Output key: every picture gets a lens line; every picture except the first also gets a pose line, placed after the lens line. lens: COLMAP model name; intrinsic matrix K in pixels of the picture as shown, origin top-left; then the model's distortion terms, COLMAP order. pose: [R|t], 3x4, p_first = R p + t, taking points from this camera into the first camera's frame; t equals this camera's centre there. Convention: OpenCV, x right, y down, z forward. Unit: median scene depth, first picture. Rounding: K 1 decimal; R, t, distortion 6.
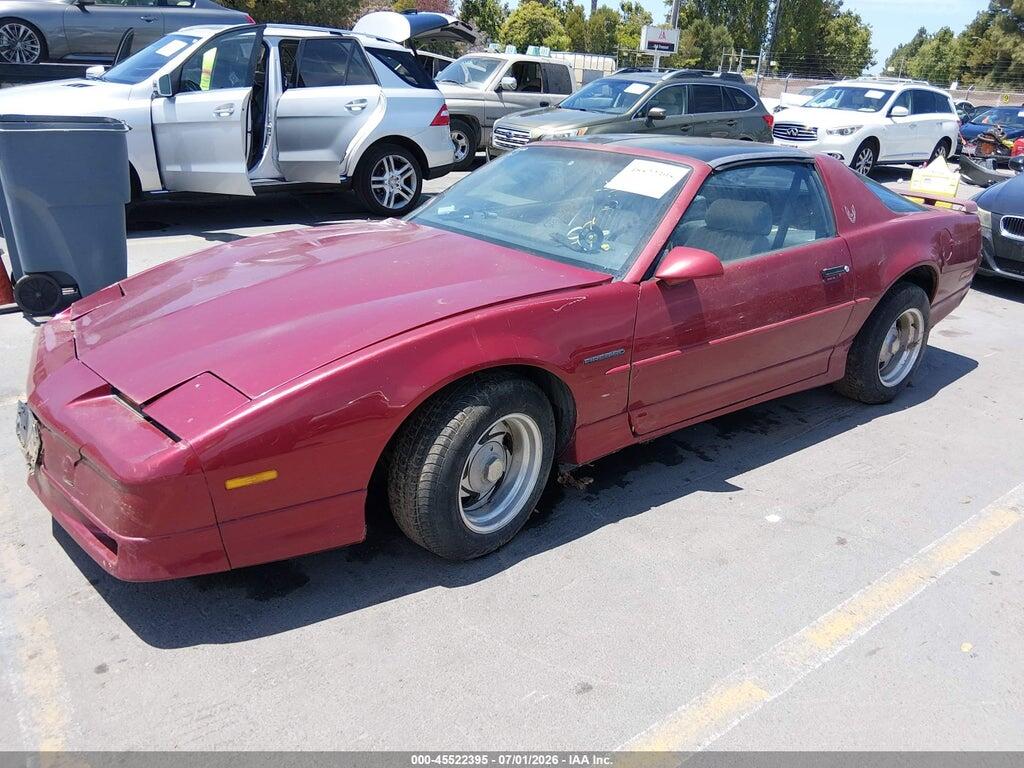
lens RADIAL K [[761.5, 0, 512.0], [0, 761.5, 384.0], [0, 0, 1]] dist [0.102538, -0.173027]
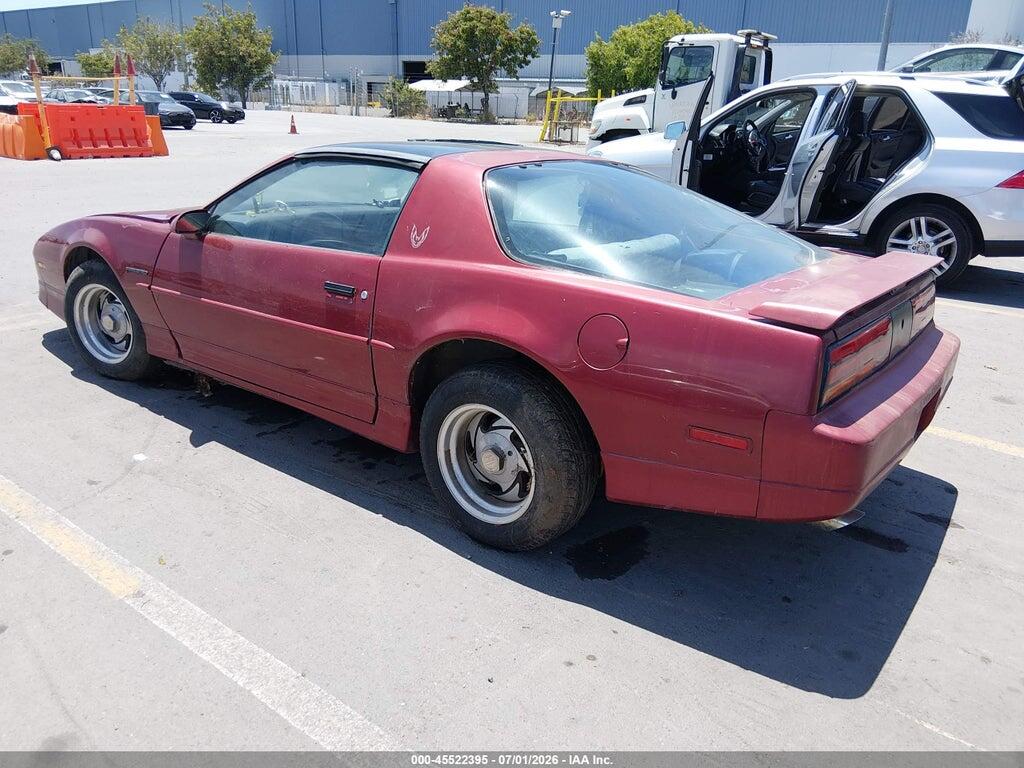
lens RADIAL K [[761.5, 0, 512.0], [0, 761.5, 384.0], [0, 0, 1]] dist [0.102538, -0.173027]
pose [[0.270940, 0.282561, -0.920191, 0.683536], [-0.377054, 0.910711, 0.168630, -0.142347], [0.885676, 0.301273, 0.353289, 0.490323]]
